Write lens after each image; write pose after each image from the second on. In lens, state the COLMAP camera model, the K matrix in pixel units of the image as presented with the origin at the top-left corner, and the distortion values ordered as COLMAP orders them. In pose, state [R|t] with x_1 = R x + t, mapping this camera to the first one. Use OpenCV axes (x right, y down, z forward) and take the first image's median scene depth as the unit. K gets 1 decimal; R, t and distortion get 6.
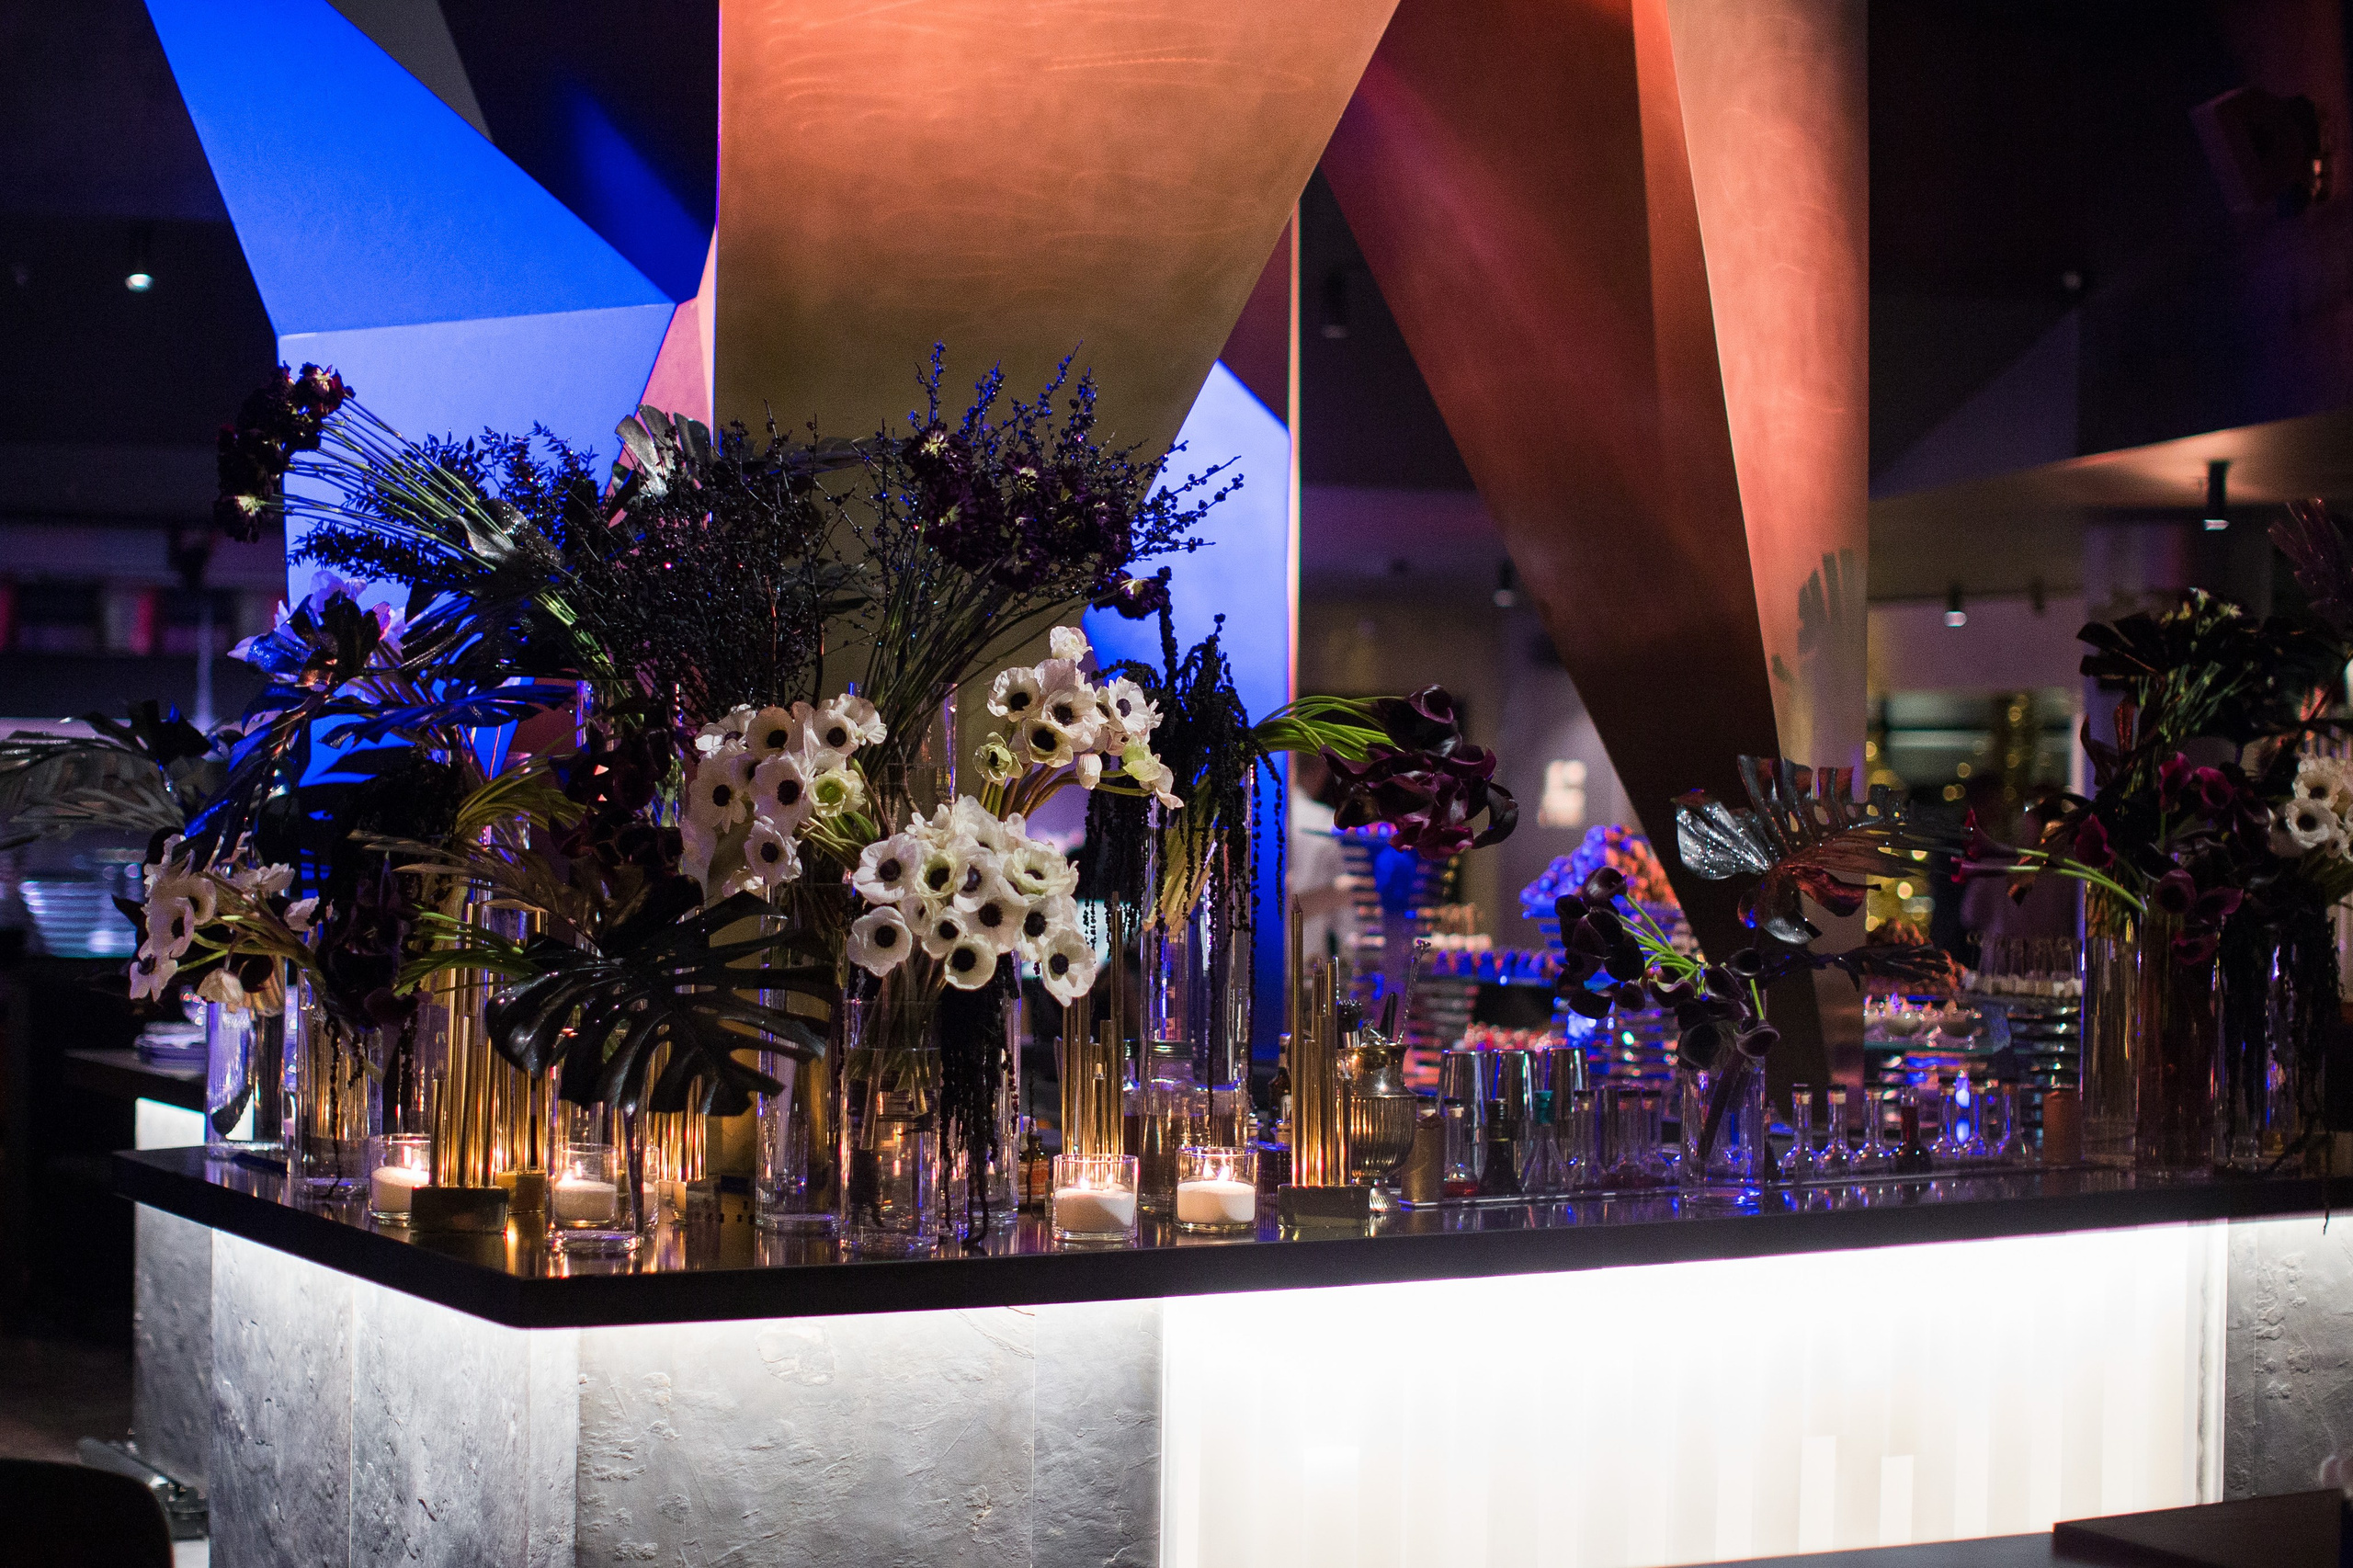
lens RADIAL K [[3461.8, 0, 1176.5], [0, 3461.8, 784.0], [0, 0, 1]] dist [-0.216297, 0.087634]
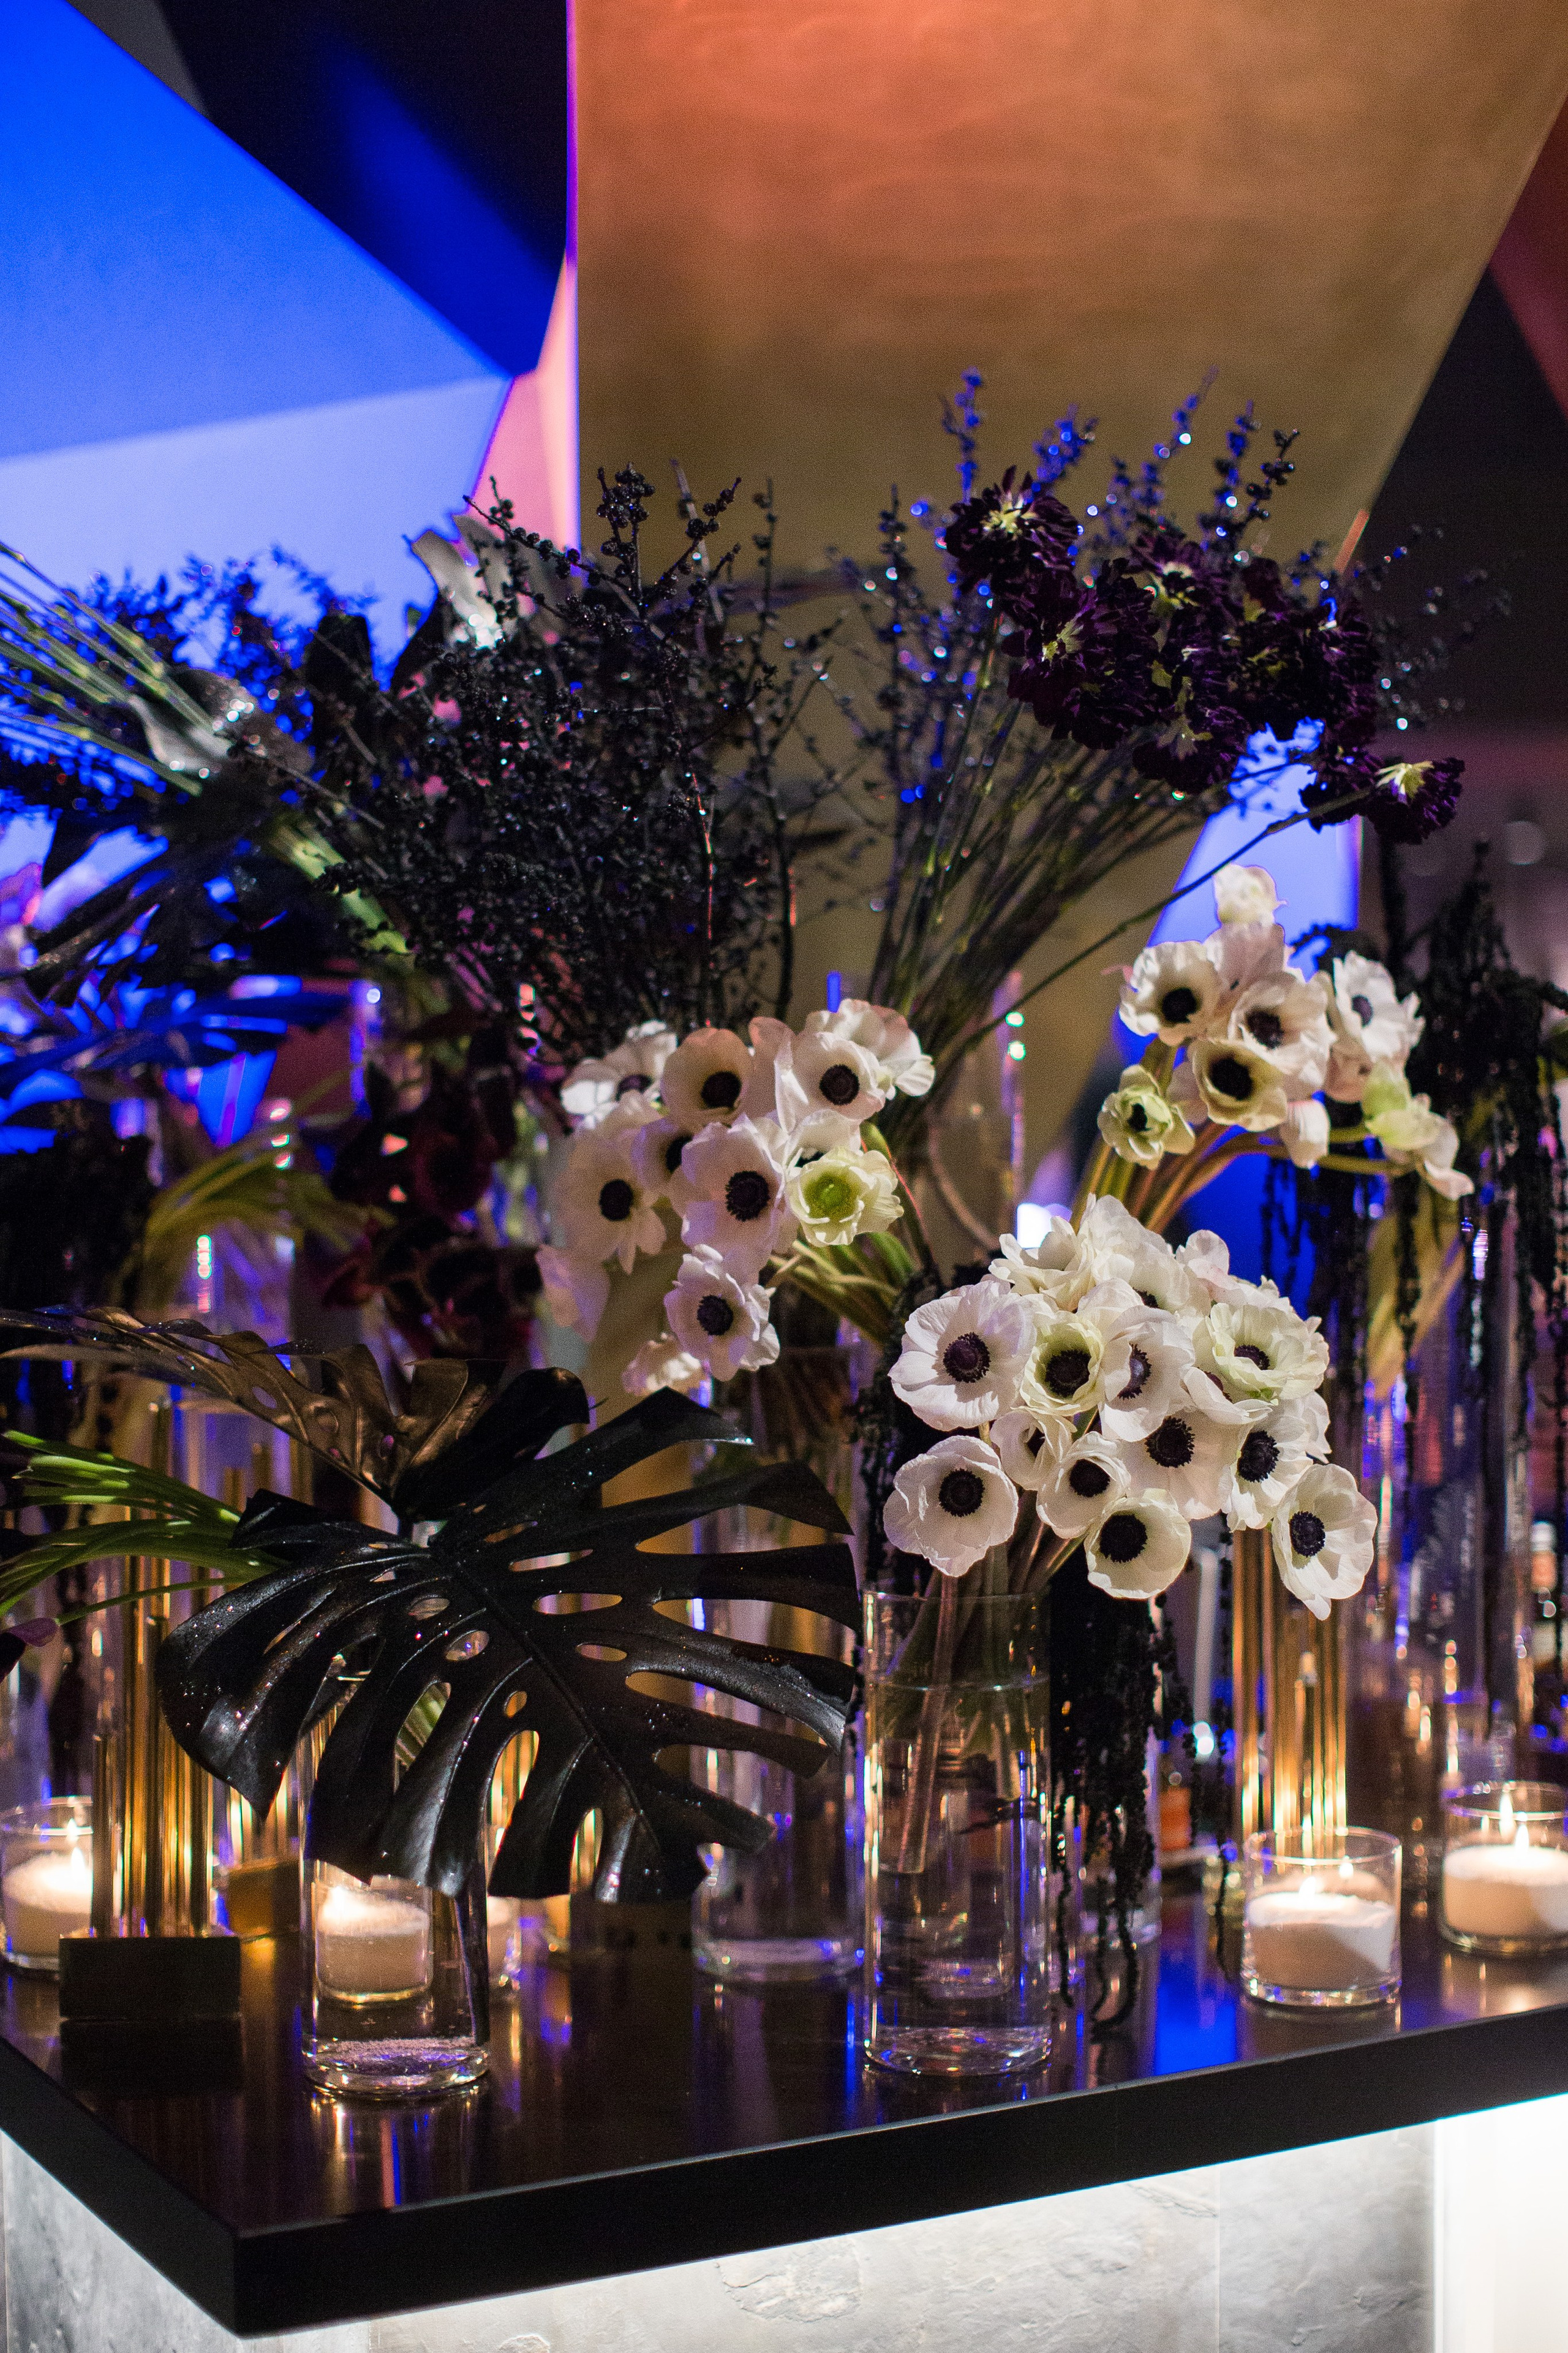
lens RADIAL K [[3461.6, 0, 837.8], [0, 3461.6, 1173.7], [0, 0, 1]] dist [-0.216297, 0.087634]
pose [[0.998164, -0.022758, -0.056124, -0.068292], [0.024664, 0.999134, 0.033503, -0.017193], [0.055313, -0.034825, 0.997862, 0.474931]]
